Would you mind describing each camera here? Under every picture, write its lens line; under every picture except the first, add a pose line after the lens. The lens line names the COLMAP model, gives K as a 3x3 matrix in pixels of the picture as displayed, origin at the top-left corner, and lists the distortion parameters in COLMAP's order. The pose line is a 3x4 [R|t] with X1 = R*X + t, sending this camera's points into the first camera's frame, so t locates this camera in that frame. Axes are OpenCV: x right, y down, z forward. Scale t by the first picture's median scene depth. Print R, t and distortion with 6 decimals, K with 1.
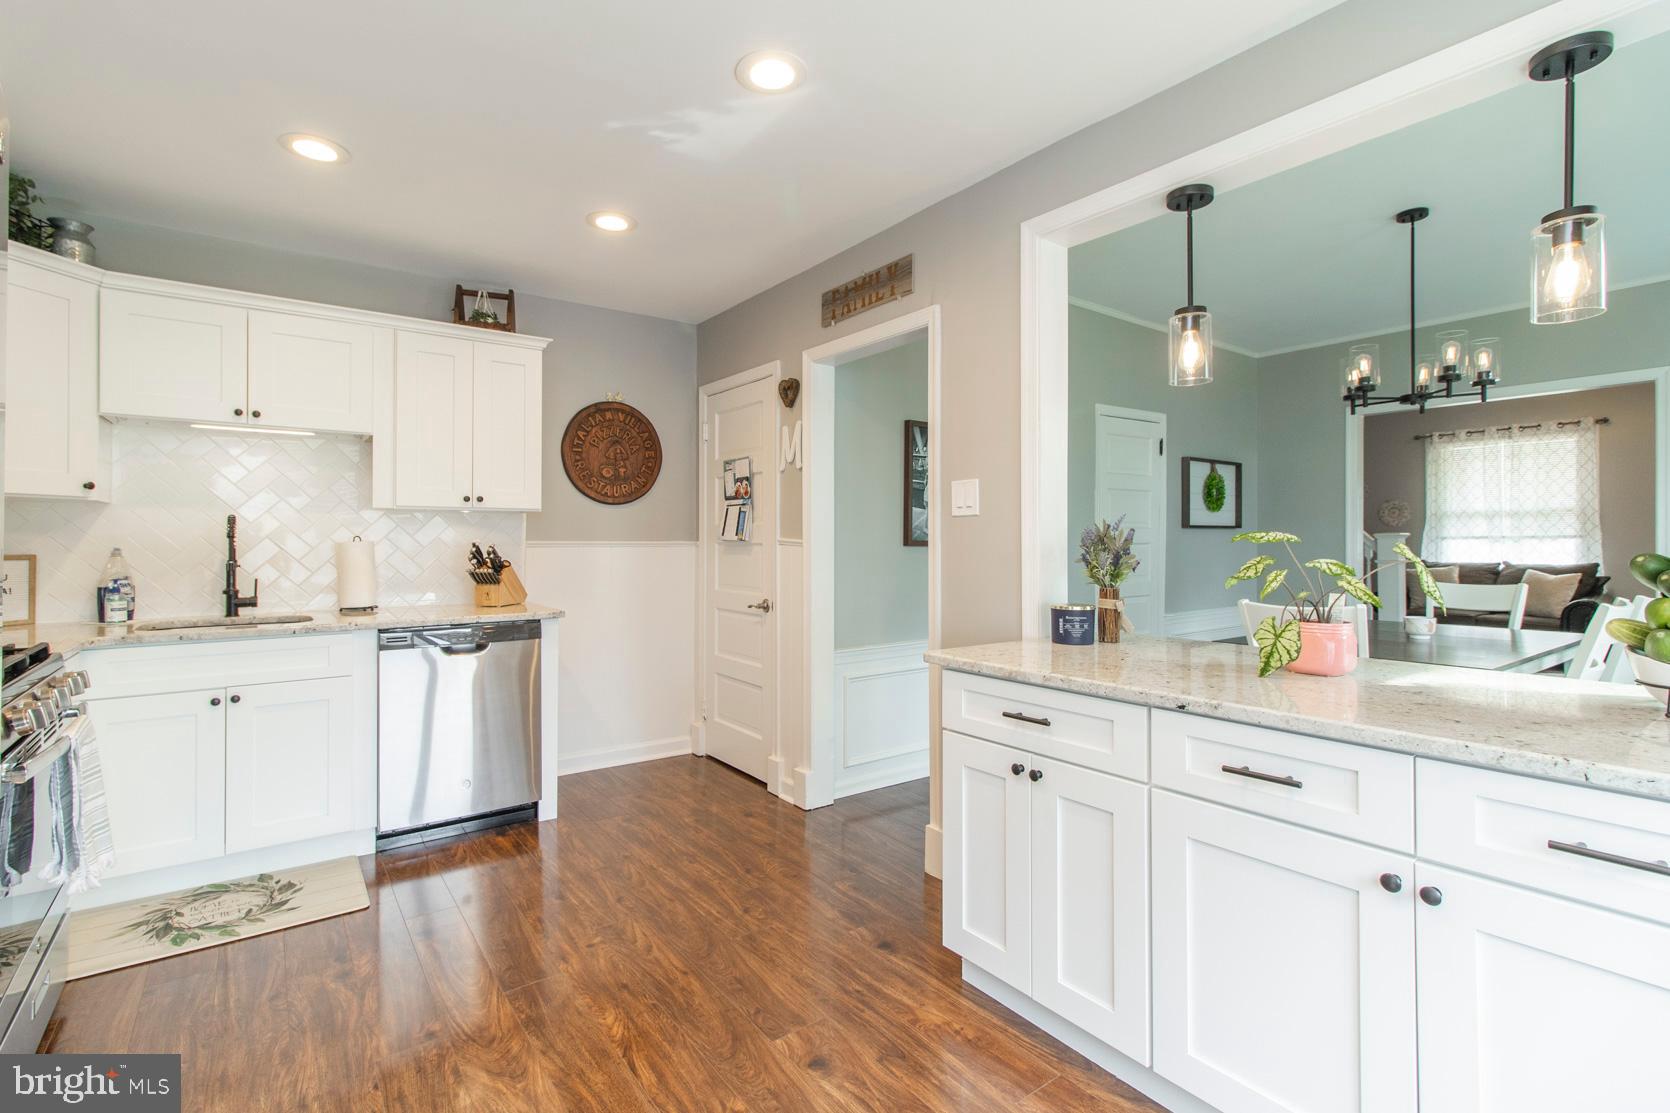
lens RADIAL K [[769.5, 0, 833.4], [0, 769.5, 540.5], [0, 0, 1]] dist [0.006364, -0.000618]
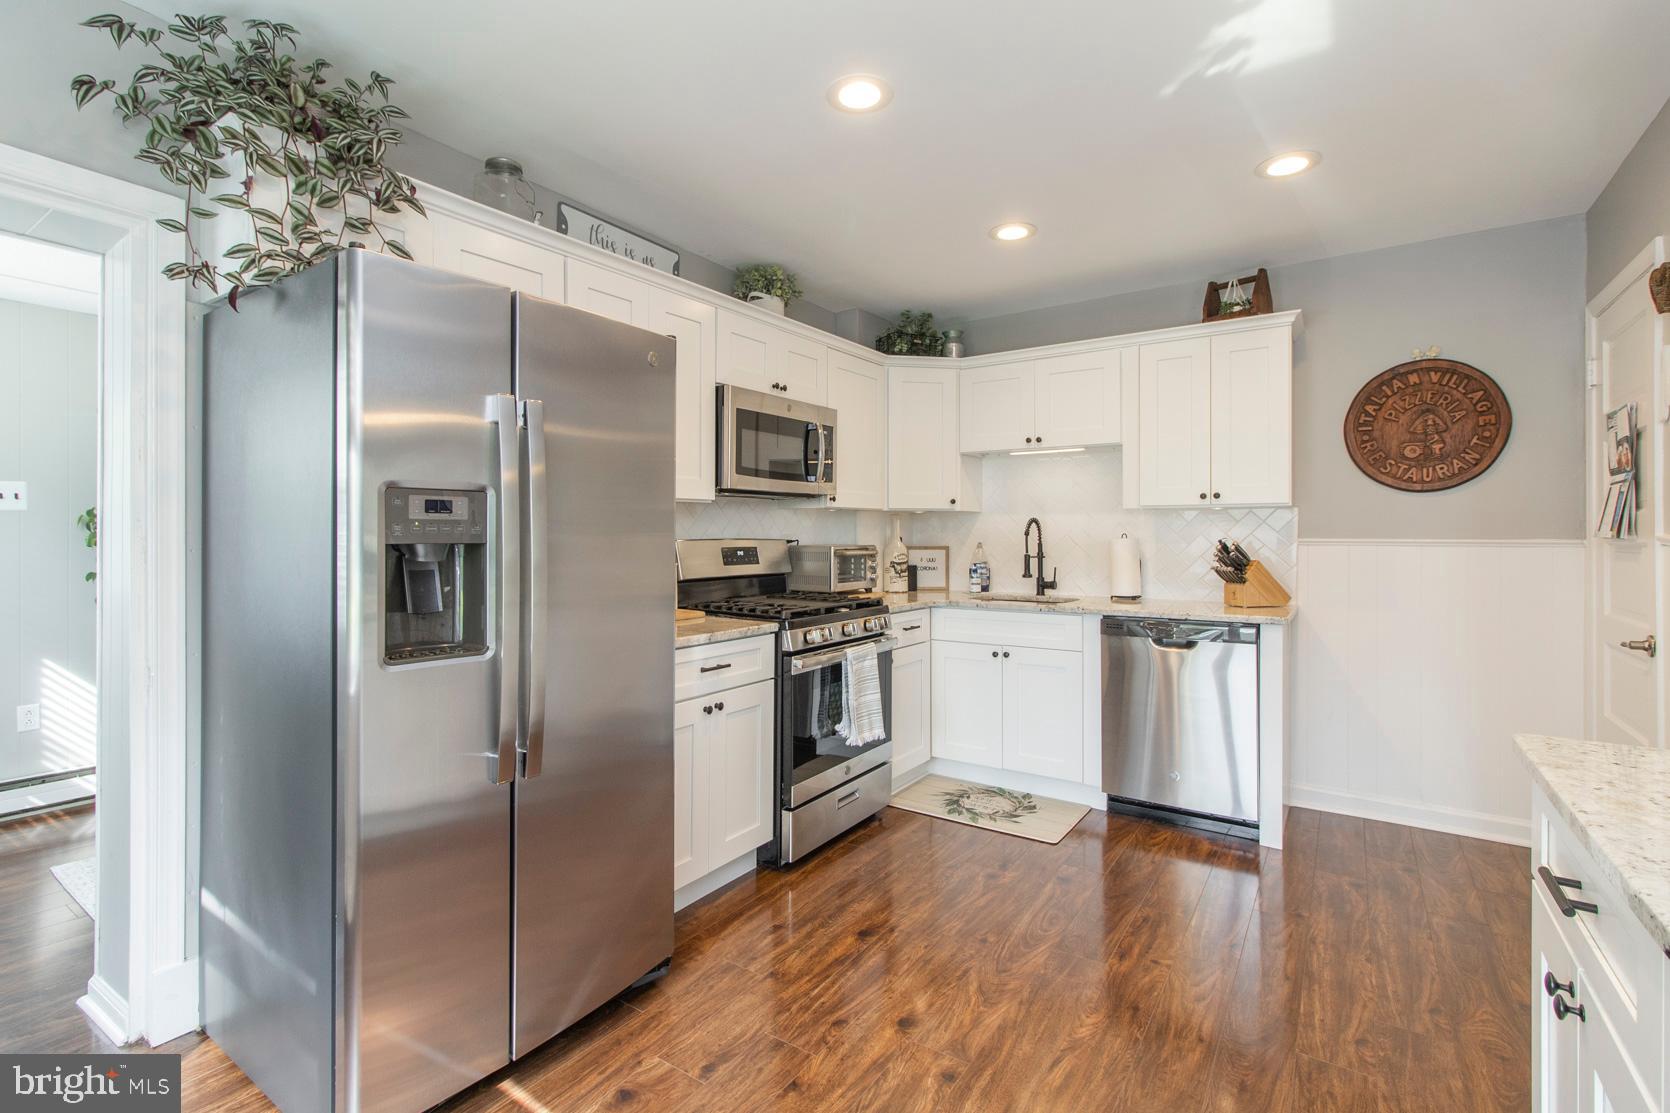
lens RADIAL K [[769.5, 0, 811.6], [0, 769.5, 536.9], [0, 0, 1]] dist [0.006364, -0.000618]
pose [[0.315793, 0.000185, -0.948828, 0.351855], [-0.001792, 0.999998, -0.000401, 0.000357], [0.948827, 0.001827, 0.315793, 0.226561]]
